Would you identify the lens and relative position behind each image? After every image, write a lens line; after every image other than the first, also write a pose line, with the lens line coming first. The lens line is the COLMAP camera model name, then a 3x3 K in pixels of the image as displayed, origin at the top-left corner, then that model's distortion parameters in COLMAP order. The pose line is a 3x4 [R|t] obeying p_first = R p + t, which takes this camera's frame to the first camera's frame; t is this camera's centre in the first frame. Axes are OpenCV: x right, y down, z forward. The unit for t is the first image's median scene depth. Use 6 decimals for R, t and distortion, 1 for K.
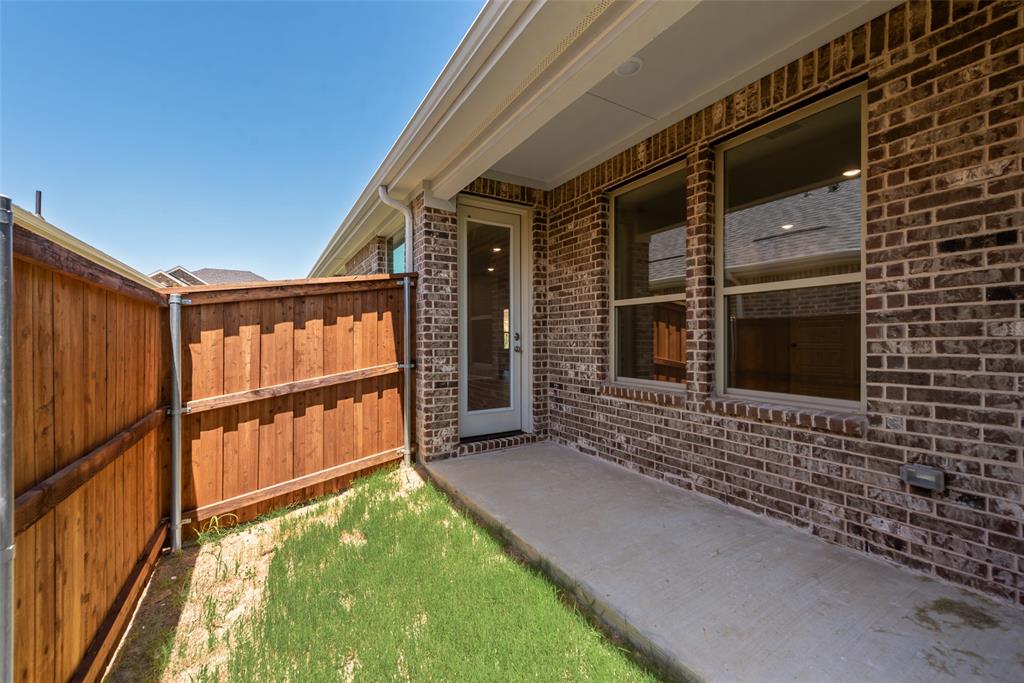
lens RADIAL K [[399.7, 0, 509.1], [0, 399.7, 340.7], [0, 0, 1]] dist [0.011910, -0.003716]
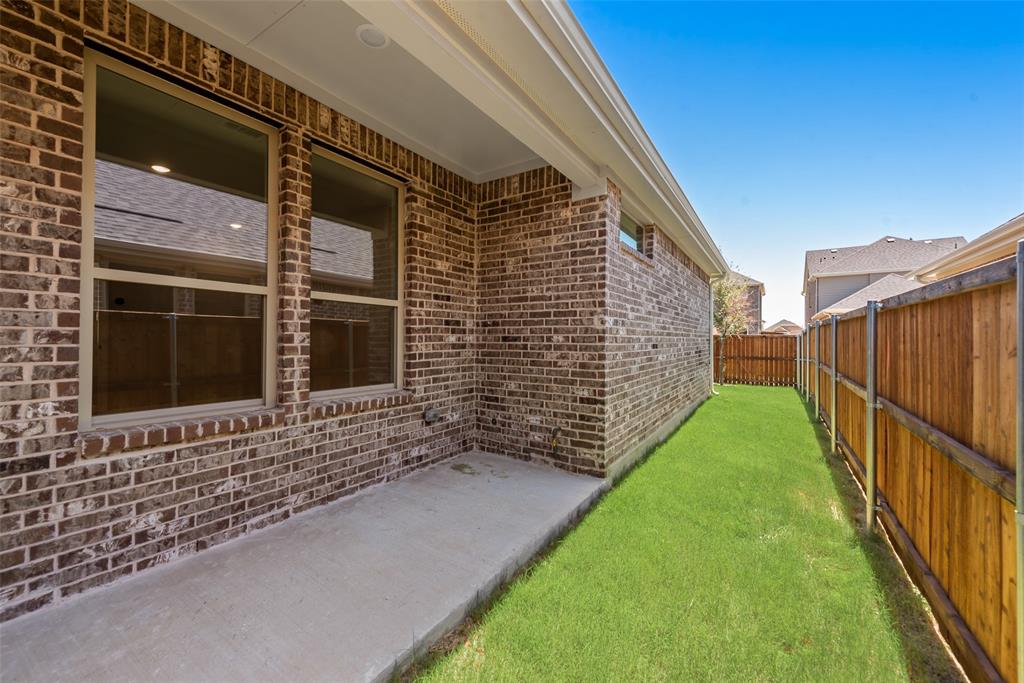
lens RADIAL K [[399.7, 0, 509.1], [0, 399.7, 340.7], [0, 0, 1]] dist [0.011910, -0.003716]
pose [[-0.428524, 0.002832, 0.903526, -0.549345], [0.001477, 0.999996, -0.002433, -0.006791], [-0.903529, 0.000292, -0.428526, 0.966128]]
